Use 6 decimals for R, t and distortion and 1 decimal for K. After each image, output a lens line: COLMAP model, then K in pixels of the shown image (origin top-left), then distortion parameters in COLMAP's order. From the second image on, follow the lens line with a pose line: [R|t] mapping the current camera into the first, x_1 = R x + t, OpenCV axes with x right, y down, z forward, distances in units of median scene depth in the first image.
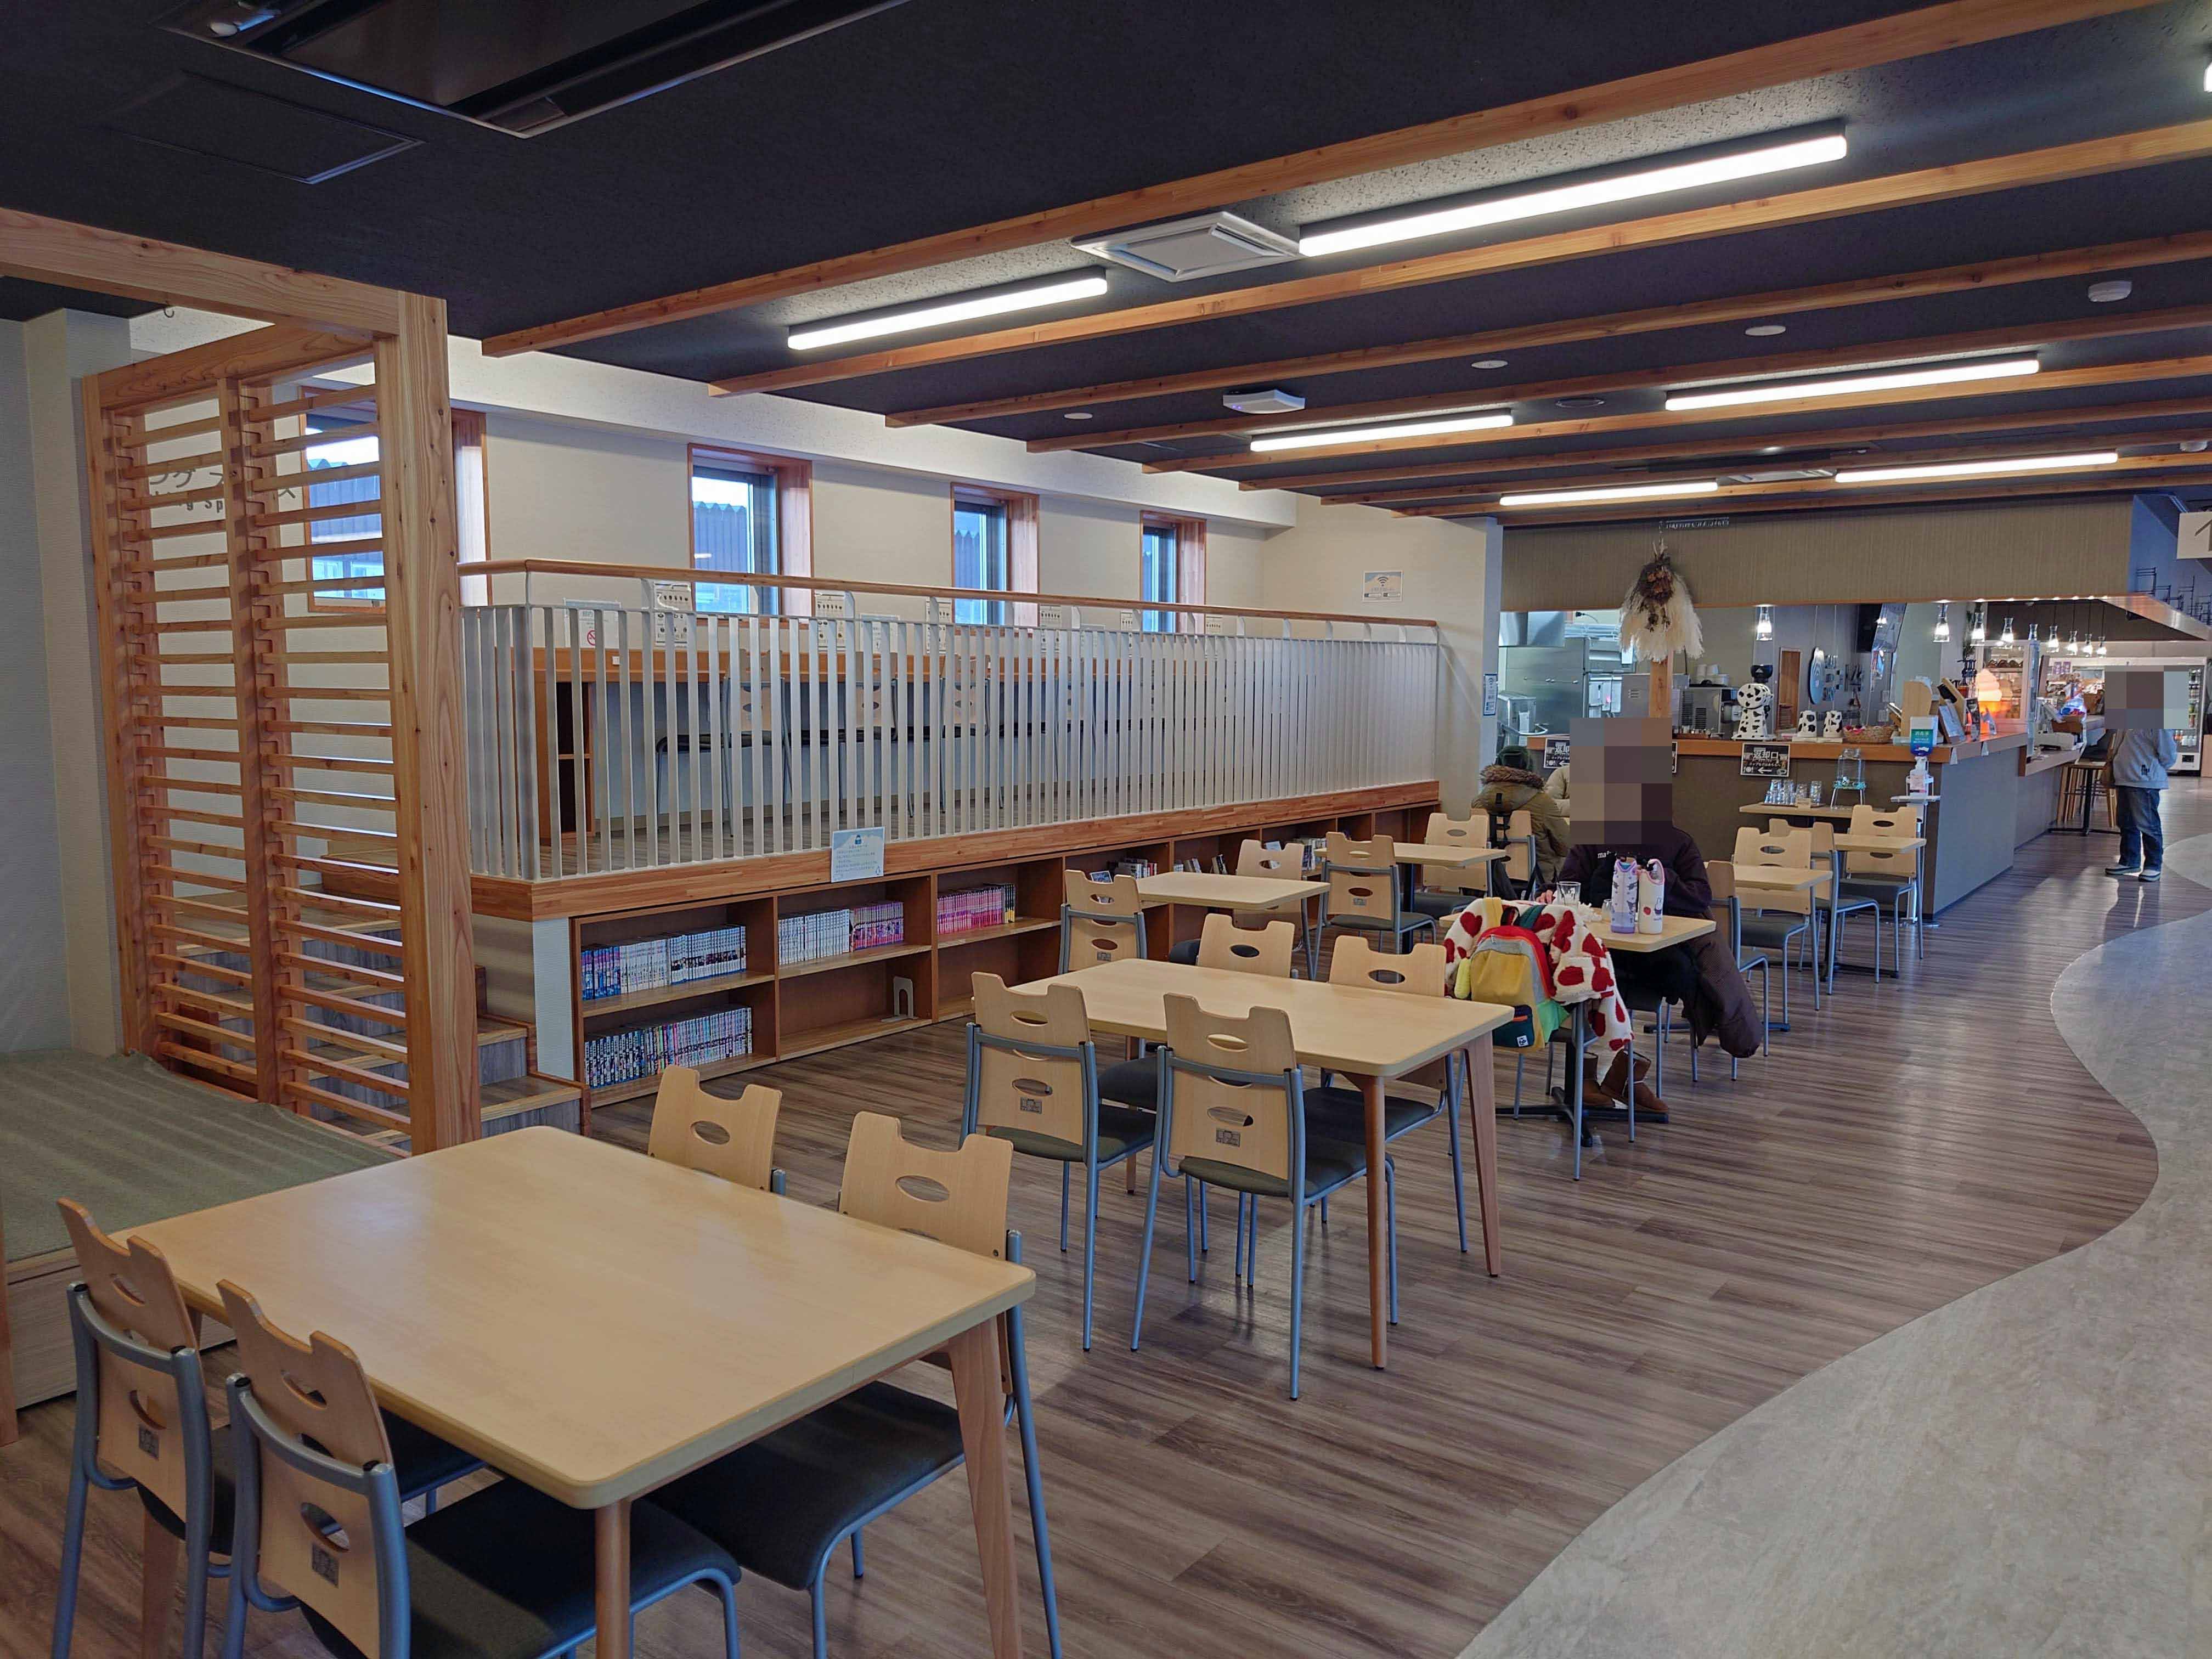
lens RADIAL K [[1564.4, 0, 1106.0], [0, 1564.4, 829.5], [0, 0, 1]] dist [0.001589, 0.000367]
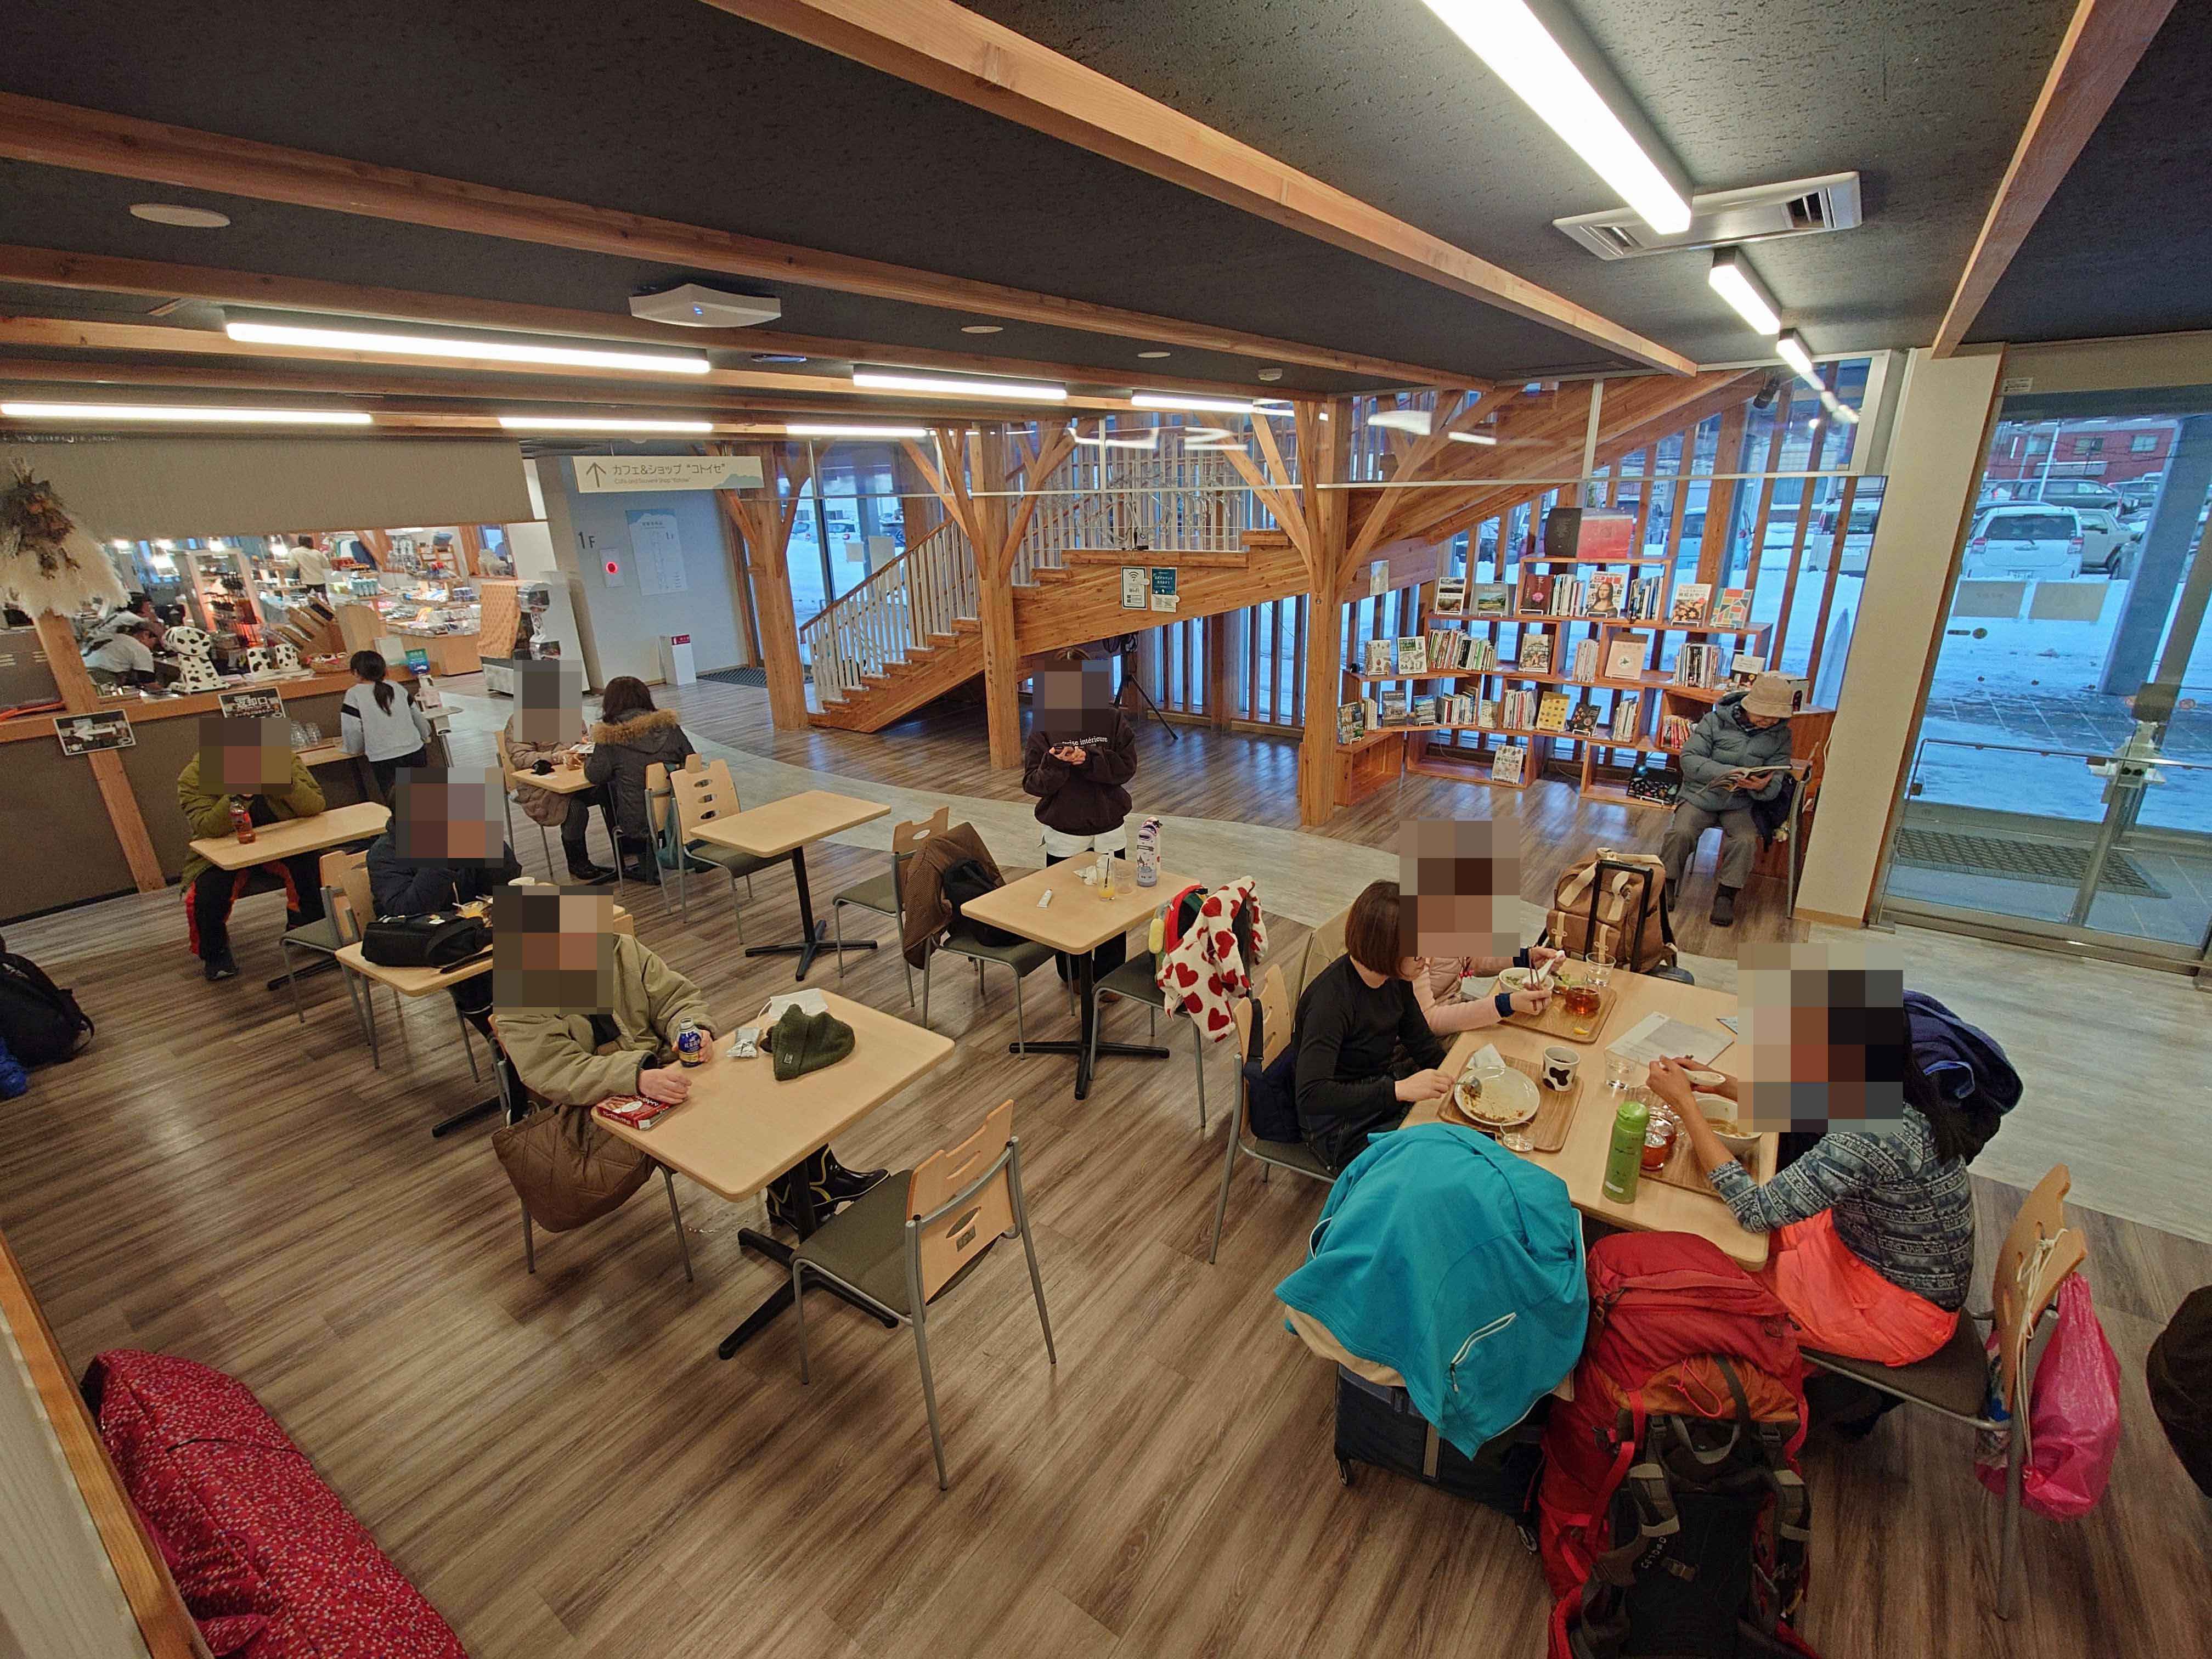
lens RADIAL K [[1002.6, 0, 1106.0], [0, 1002.6, 829.5], [0, 0, 1]] dist [0.000079, 0.000000]
pose [[-0.024026, -0.328485, 0.944204, -0.184738], [0.126560, 0.935878, 0.328808, -0.109512], [-0.991668, 0.127398, 0.019087, 0.491354]]
